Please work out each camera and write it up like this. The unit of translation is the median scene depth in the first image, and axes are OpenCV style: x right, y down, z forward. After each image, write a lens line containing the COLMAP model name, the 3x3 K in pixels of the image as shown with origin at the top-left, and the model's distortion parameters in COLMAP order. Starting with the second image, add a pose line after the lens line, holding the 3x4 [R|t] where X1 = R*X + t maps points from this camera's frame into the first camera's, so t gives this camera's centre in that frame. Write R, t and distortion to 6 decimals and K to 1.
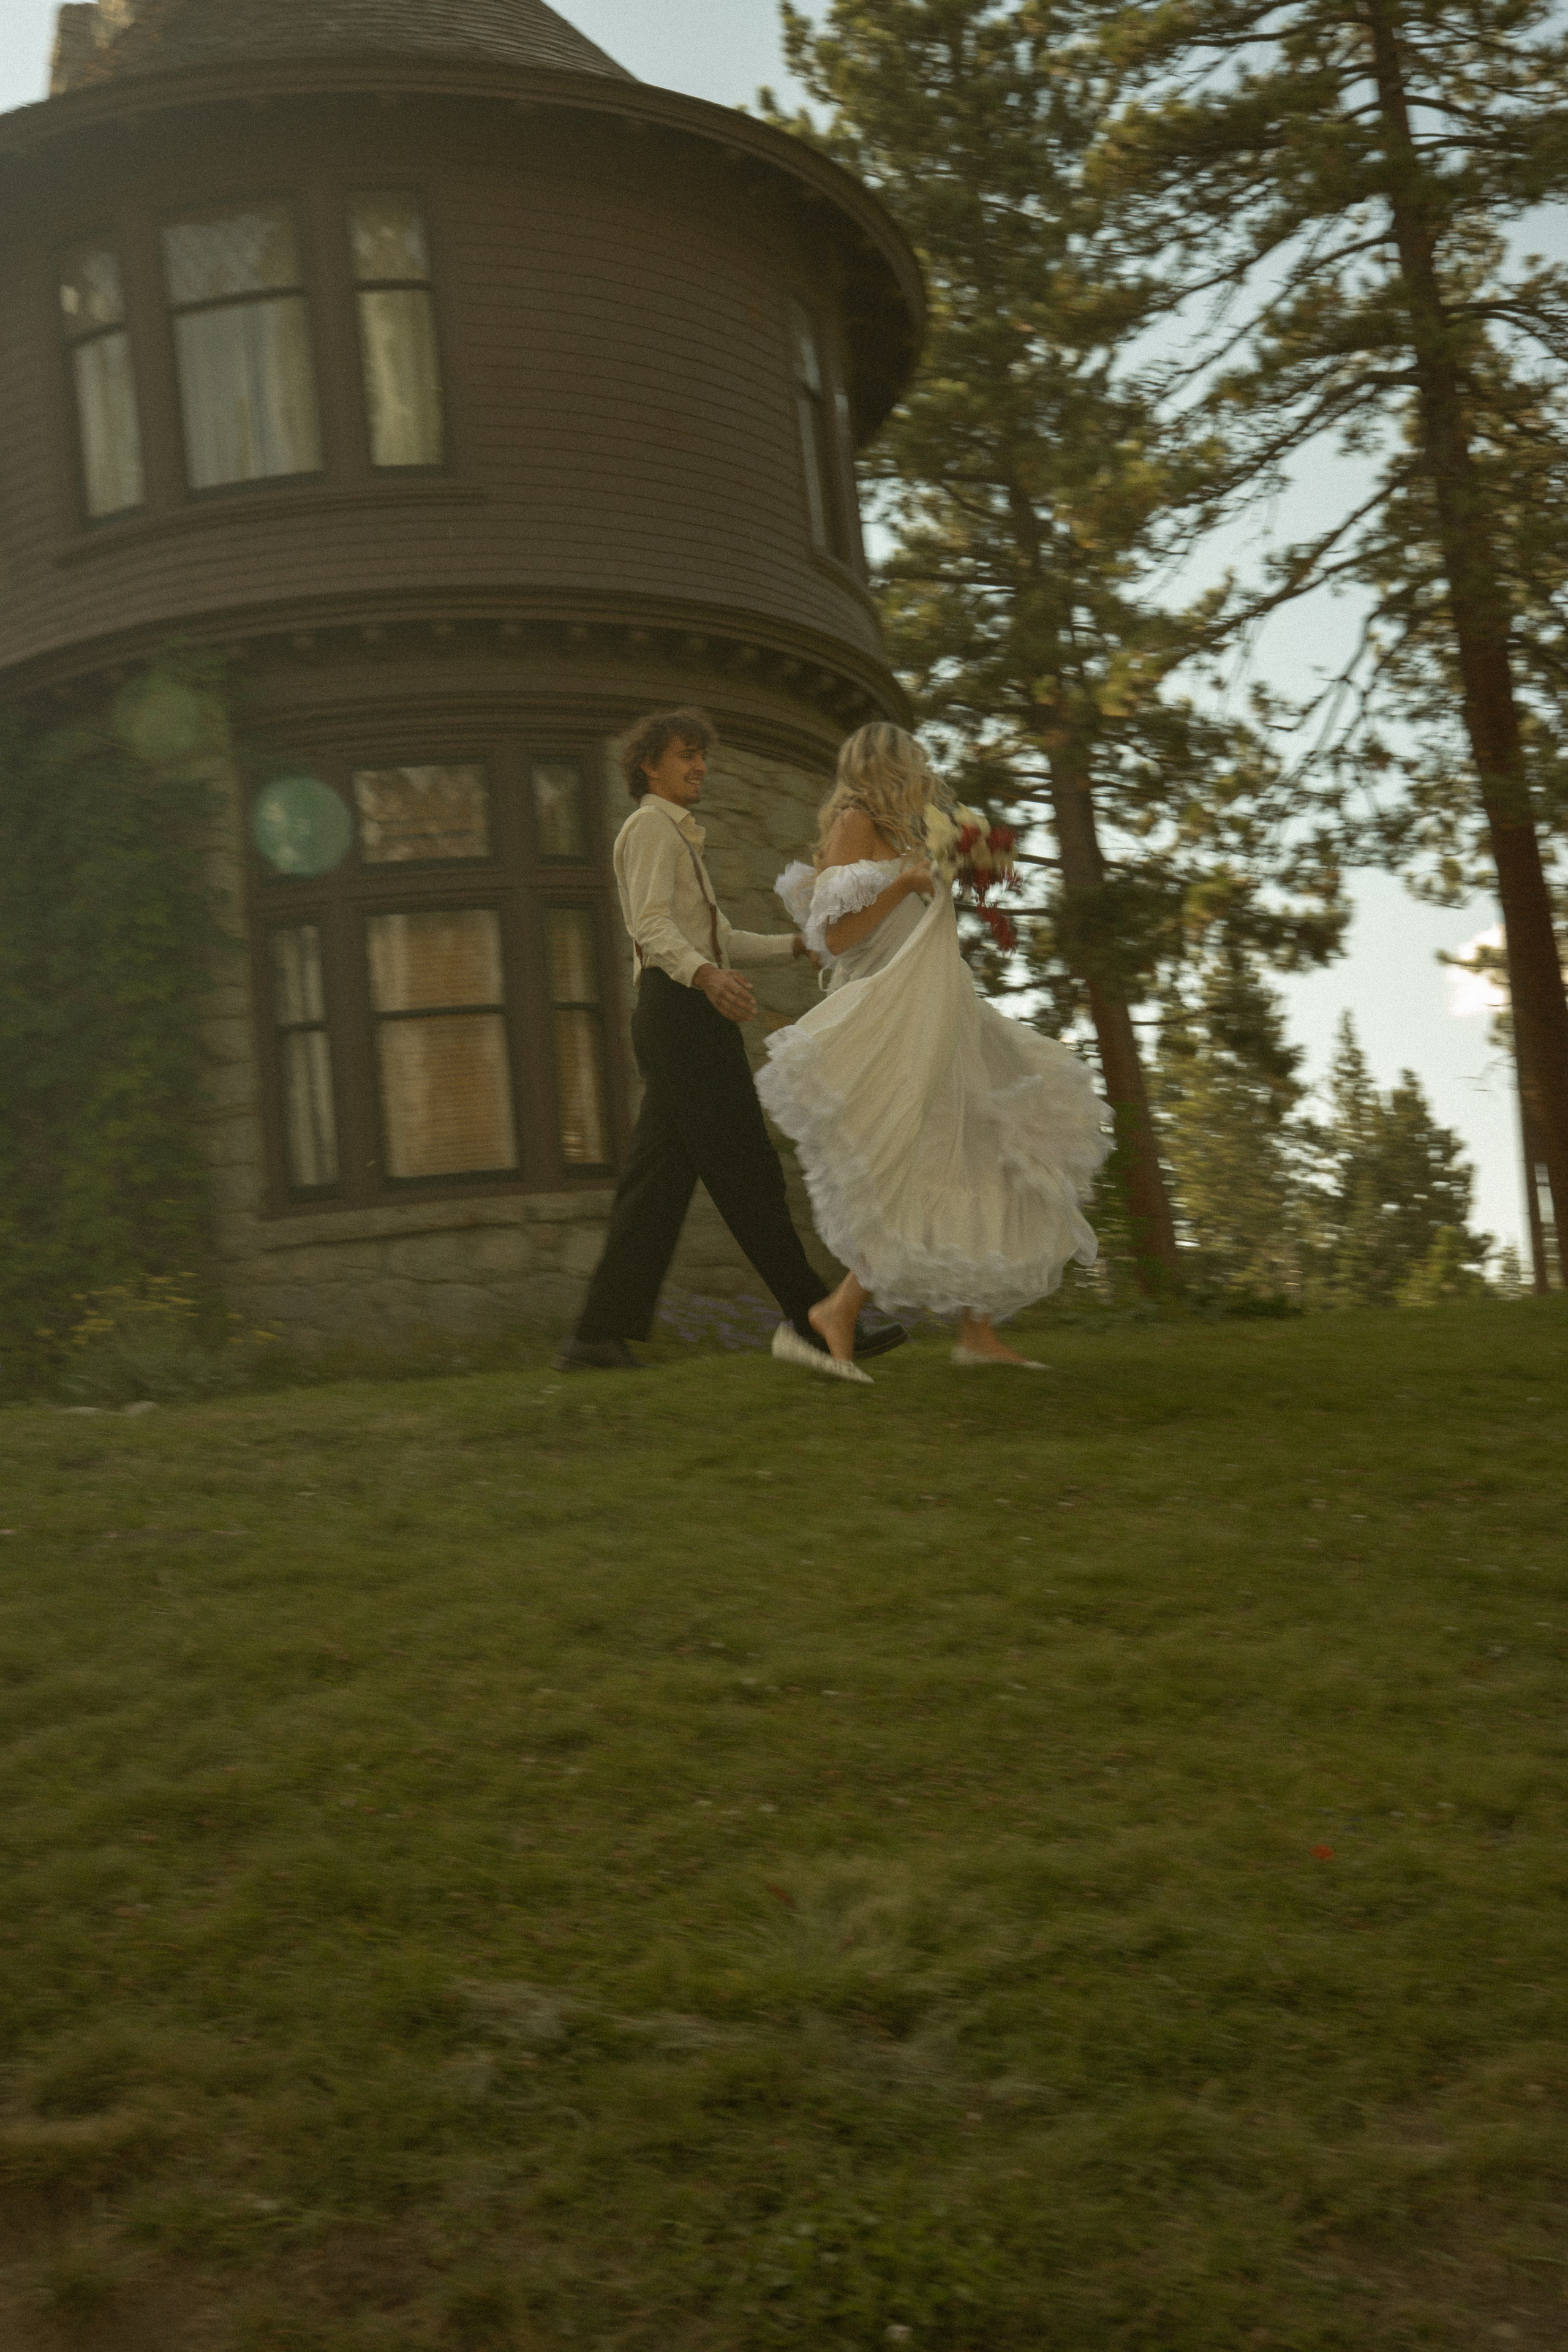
lens RADIAL K [[2810.9, 0, 774.3], [0, 2810.9, 1185.6], [0, 0, 1]] dist [0.185309, 0.000000]
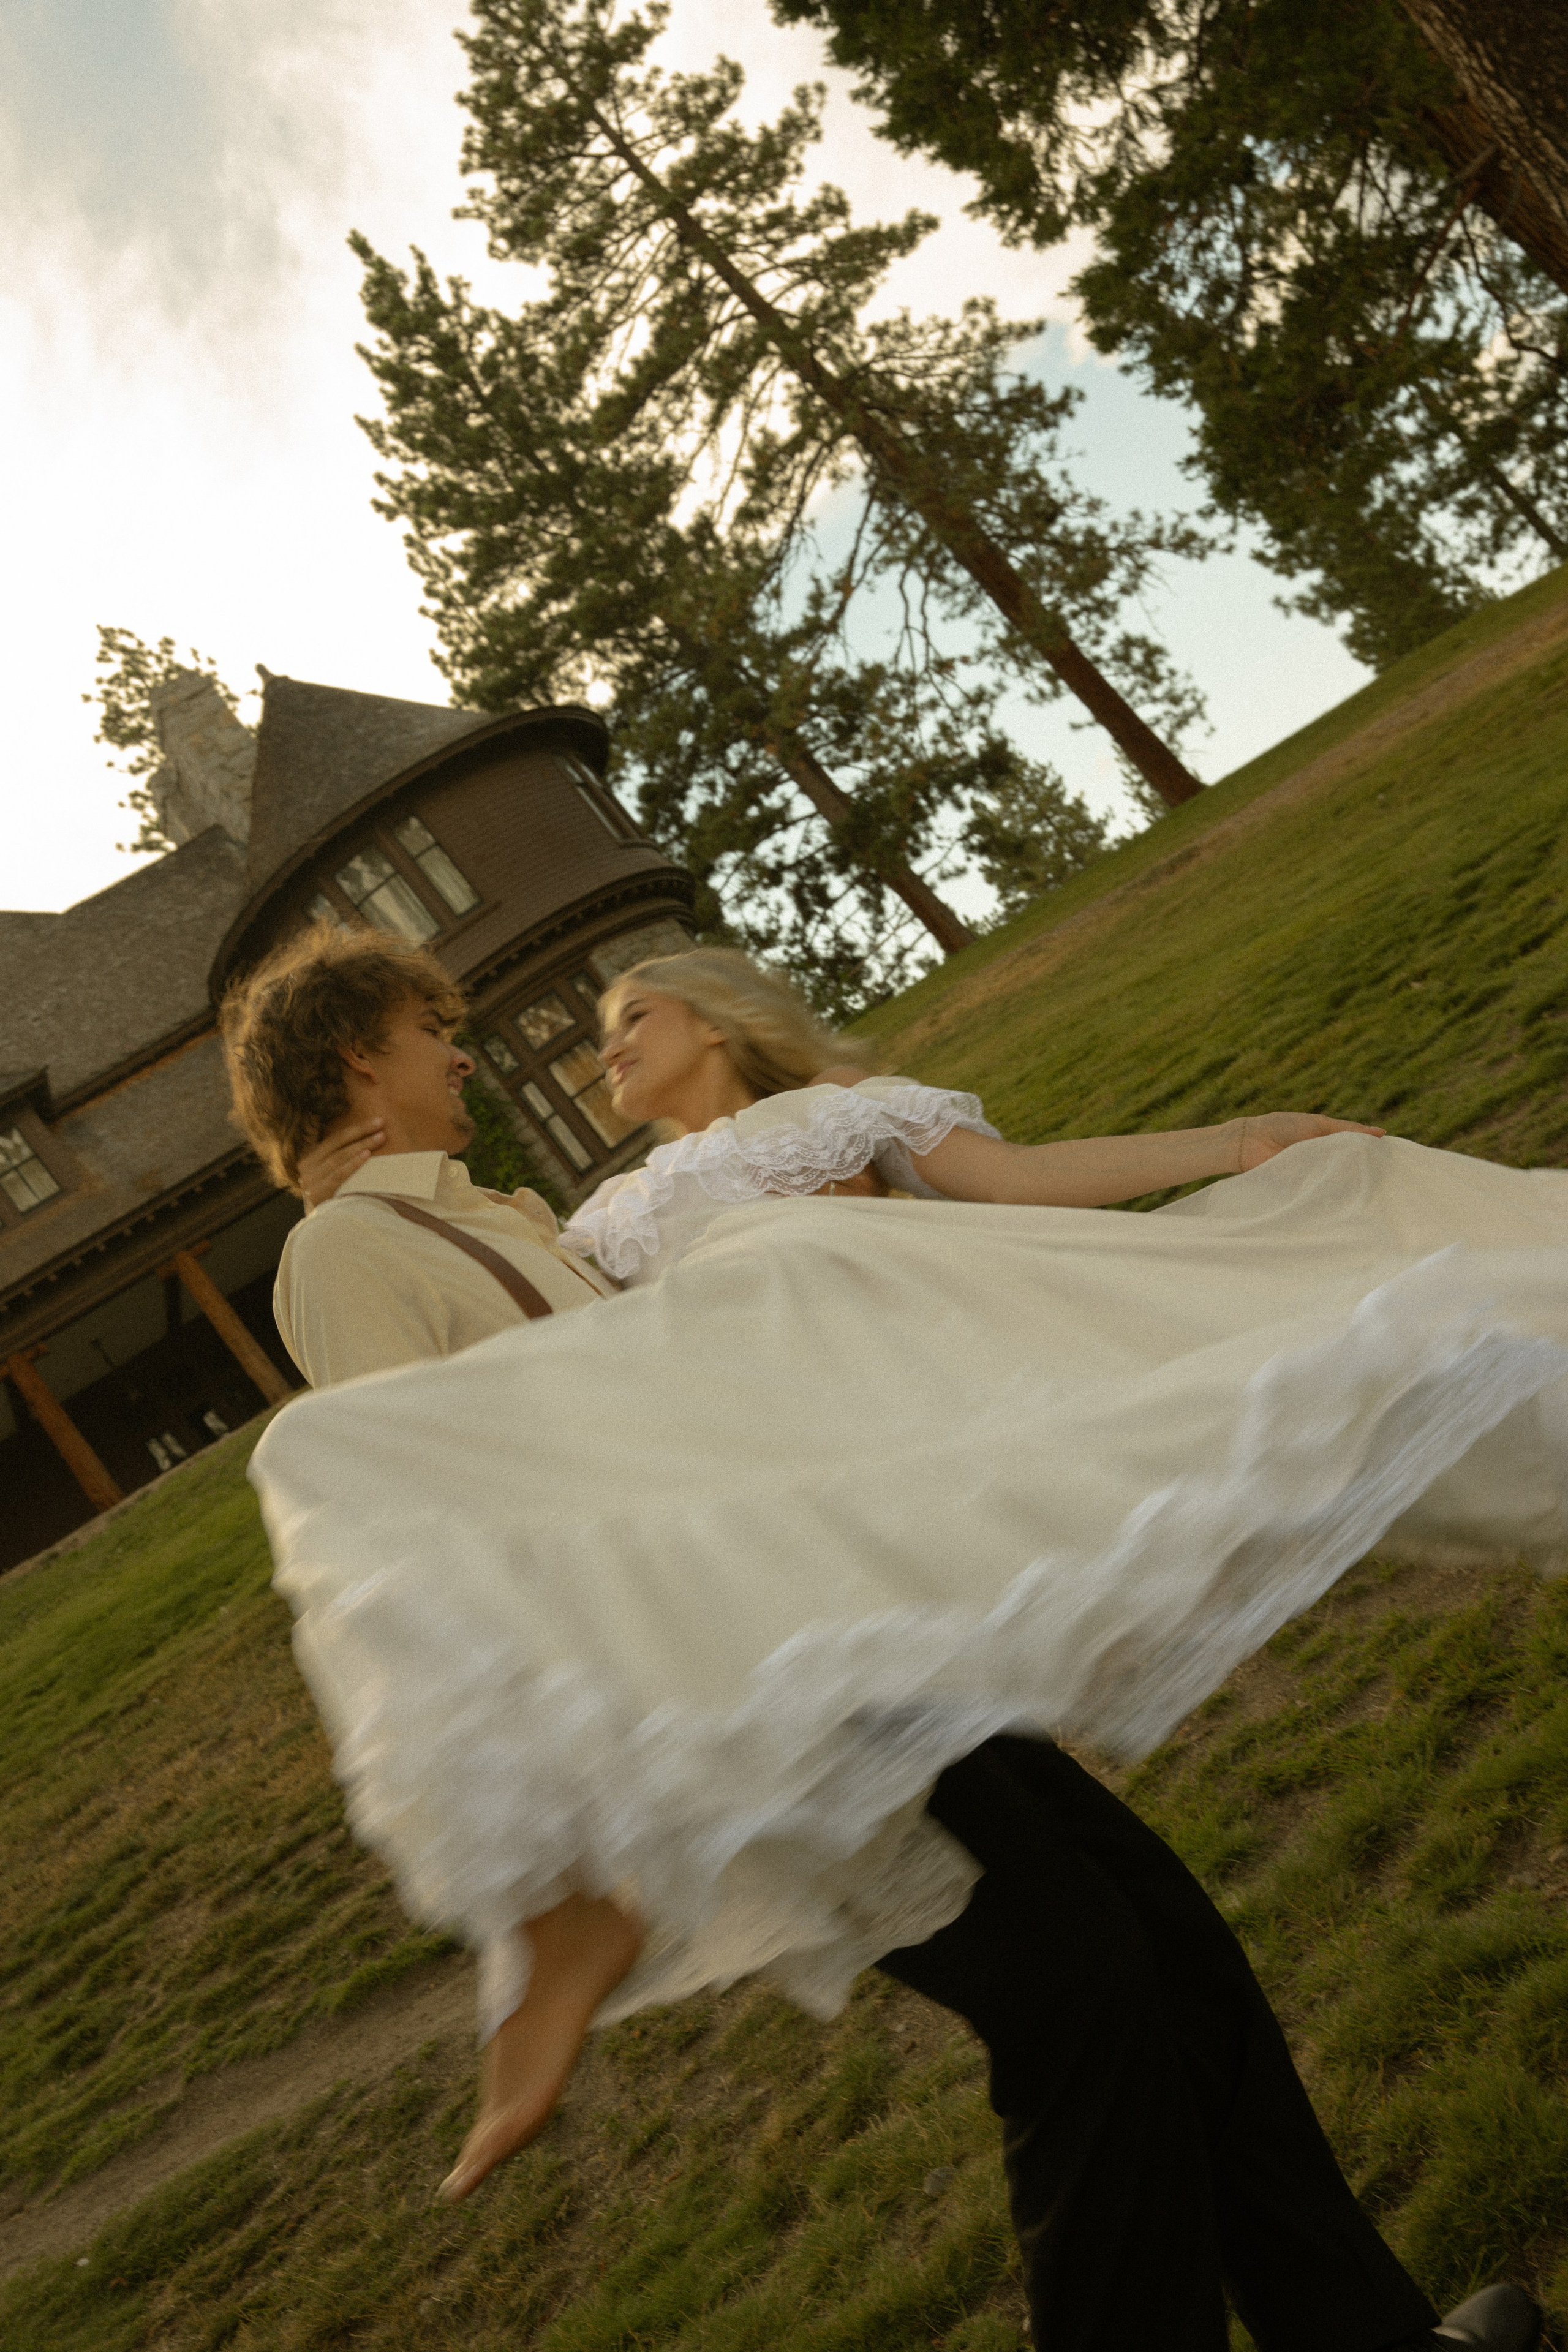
lens RADIAL K [[2550.1, 0, 779.7], [0, 2550.1, 1171.3], [0, 0, 1]] dist [-0.088367, 0.000000]
pose [[0.849933, -0.526657, -0.015704, 0.005223], [0.526855, 0.849847, 0.013574, 0.017275], [0.006197, -0.019810, 0.999785, -0.339060]]
